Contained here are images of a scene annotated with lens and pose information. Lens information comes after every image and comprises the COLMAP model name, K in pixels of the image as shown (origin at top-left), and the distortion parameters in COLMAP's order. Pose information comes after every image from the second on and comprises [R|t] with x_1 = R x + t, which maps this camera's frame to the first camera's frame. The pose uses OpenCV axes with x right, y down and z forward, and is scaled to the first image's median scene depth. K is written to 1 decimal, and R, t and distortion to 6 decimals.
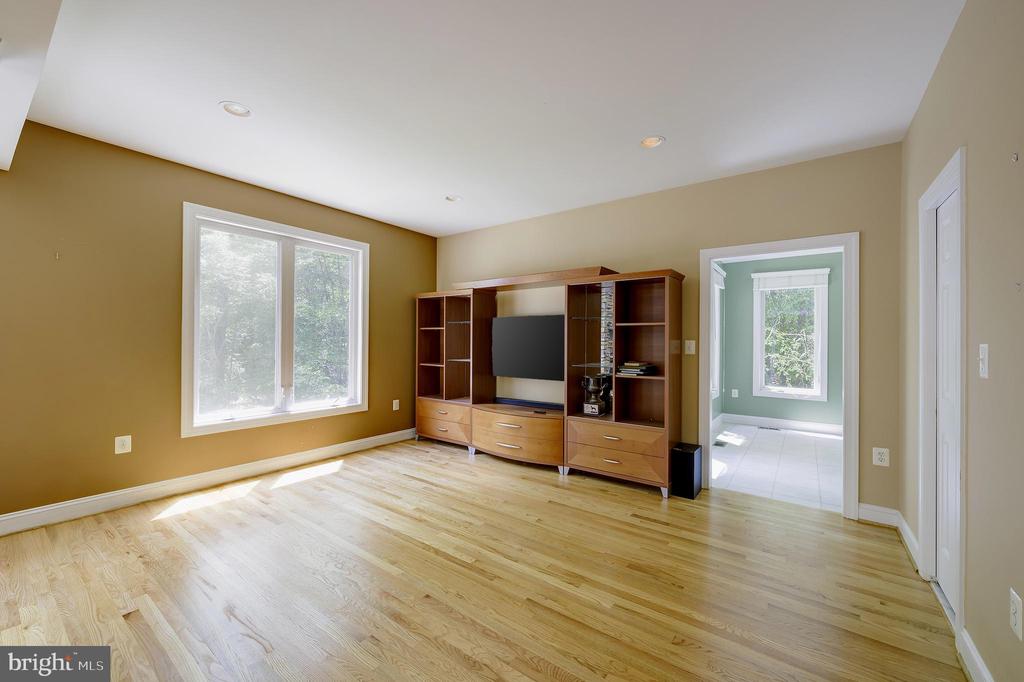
lens RADIAL K [[406.9, 0, 519.8], [0, 406.9, 343.5], [0, 0, 1]] dist [-0.001126, -0.000082]
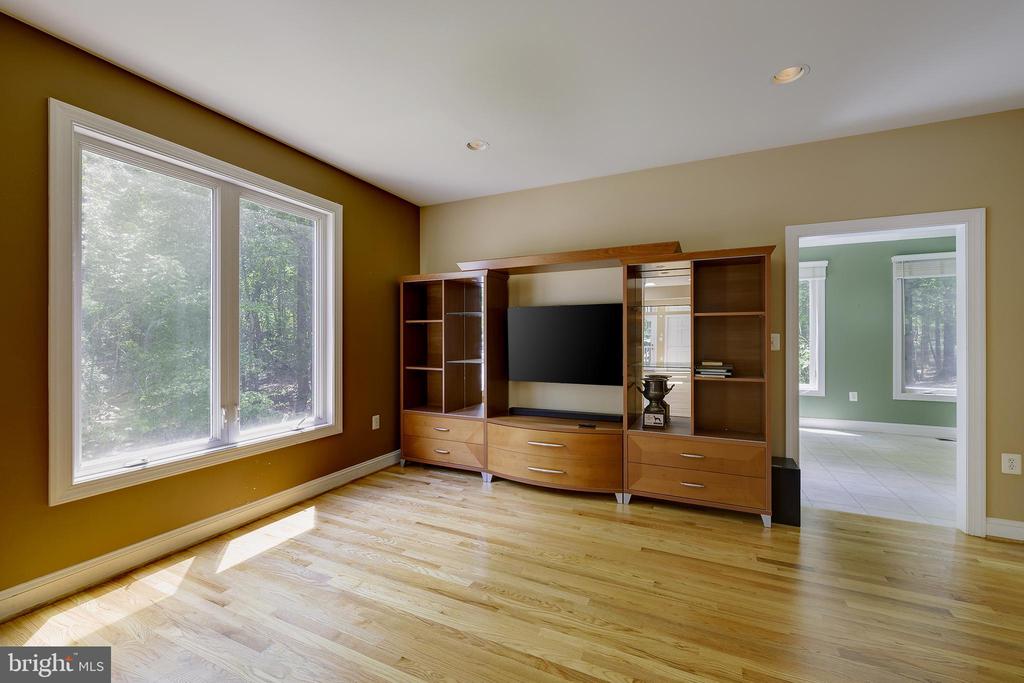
lens RADIAL K [[415.0, 0, 521.7], [0, 415.0, 341.0], [0, 0, 1]] dist [-0.000733, 0.000152]
pose [[0.980215, -0.008868, 0.197736, -0.243050], [0.008702, 0.999961, 0.001710, 0.001066], [-0.197743, 0.000044, 0.980254, 0.242386]]
